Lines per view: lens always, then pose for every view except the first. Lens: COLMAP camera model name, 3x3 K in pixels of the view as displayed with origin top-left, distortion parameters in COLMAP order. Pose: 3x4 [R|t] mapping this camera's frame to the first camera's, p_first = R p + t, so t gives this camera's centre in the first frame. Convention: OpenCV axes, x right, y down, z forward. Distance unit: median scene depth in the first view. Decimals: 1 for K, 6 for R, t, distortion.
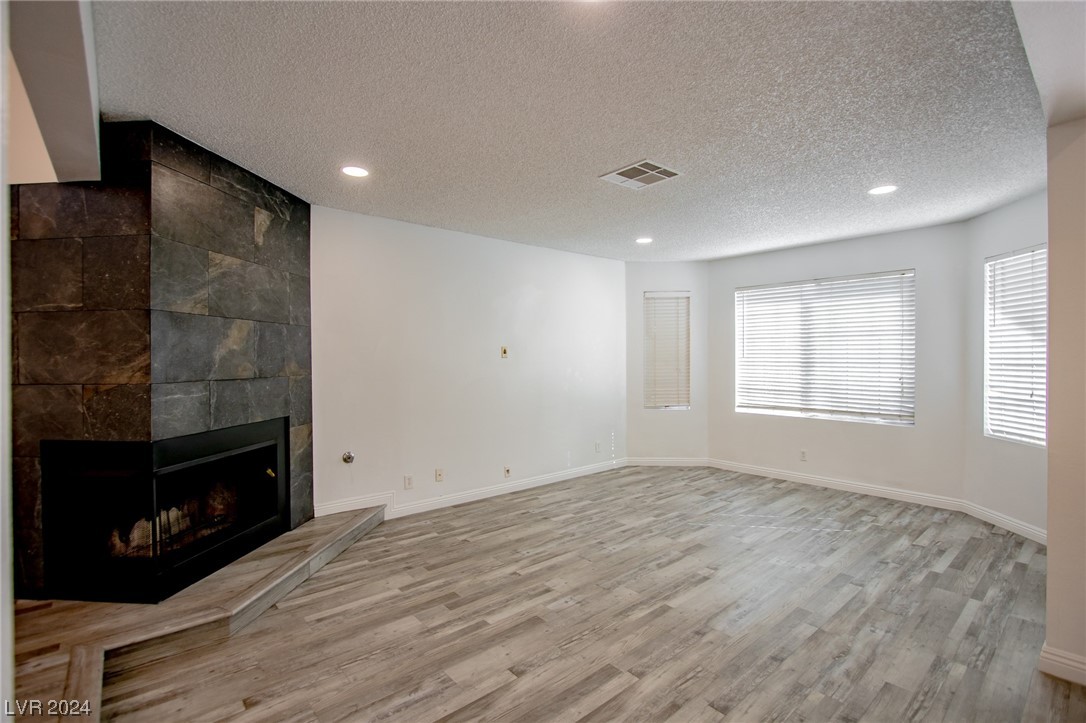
lens RADIAL K [[496.3, 0, 548.3], [0, 496.3, 362.3], [0, 0, 1]] dist [-0.010702, -0.000076]
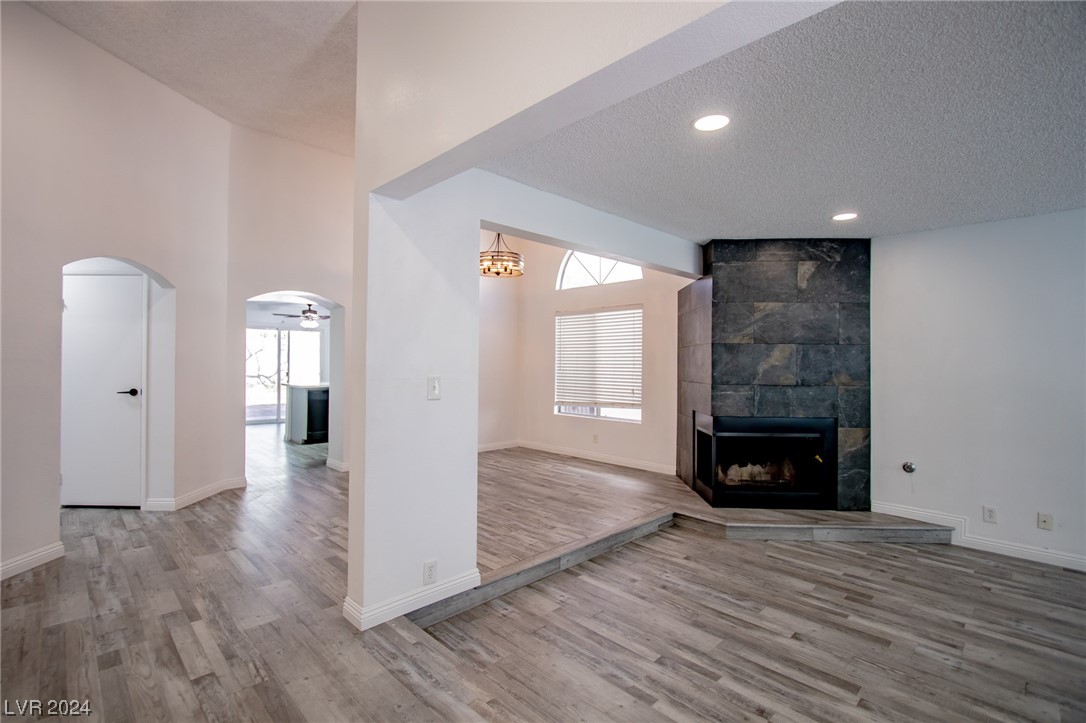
lens RADIAL K [[496.3, 0, 537.1], [0, 496.3, 358.9], [0, 0, 1]] dist [-0.010702, -0.000076]
pose [[0.052799, -0.003835, -0.998598, 0.779039], [-0.017031, 0.999844, -0.004740, -0.024041], [0.998460, 0.017257, 0.052725, 0.205904]]
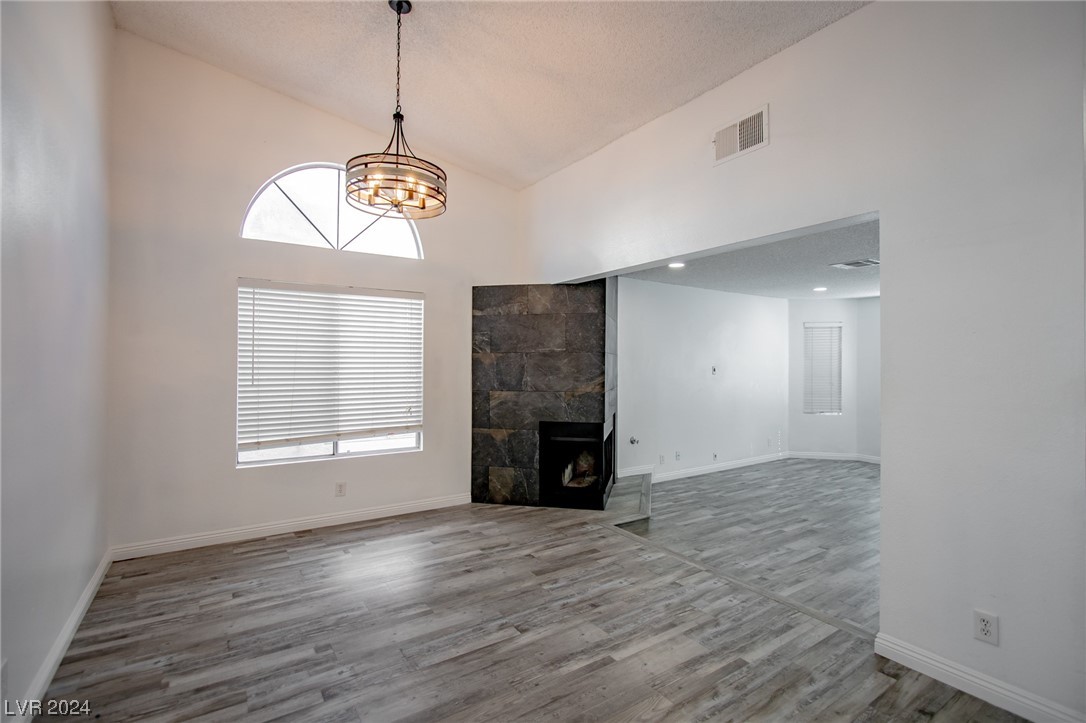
lens RADIAL K [[496.3, 0, 550.5], [0, 496.3, 346.3], [0, 0, 1]] dist [-0.010702, -0.000076]
pose [[0.992663, 0.001761, -0.120897, -0.615885], [-0.007367, 0.998917, -0.045944, -0.032552], [0.120685, 0.046498, 0.991601, -0.725352]]
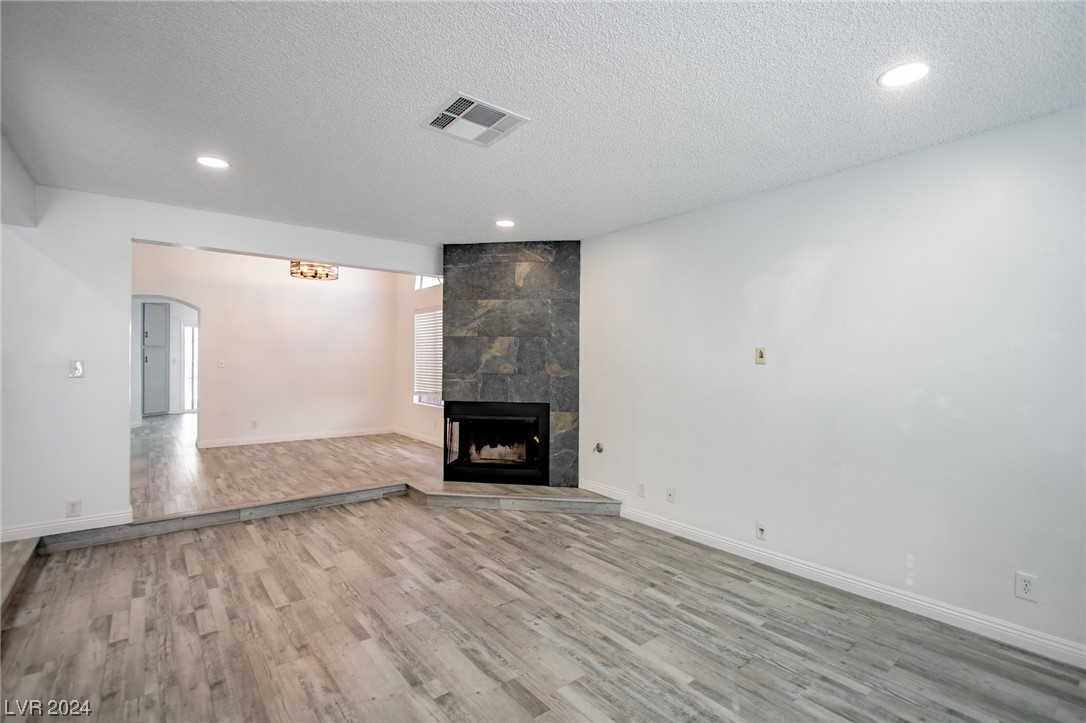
lens RADIAL K [[496.3, 0, 546.4], [0, 496.3, 367.7], [0, 0, 1]] dist [-0.010702, -0.000076]
pose [[-0.038336, 0.015930, -0.999138, 0.988708], [-0.018000, 0.999700, 0.016629, -0.015227], [0.999103, 0.018622, -0.038038, 1.199661]]
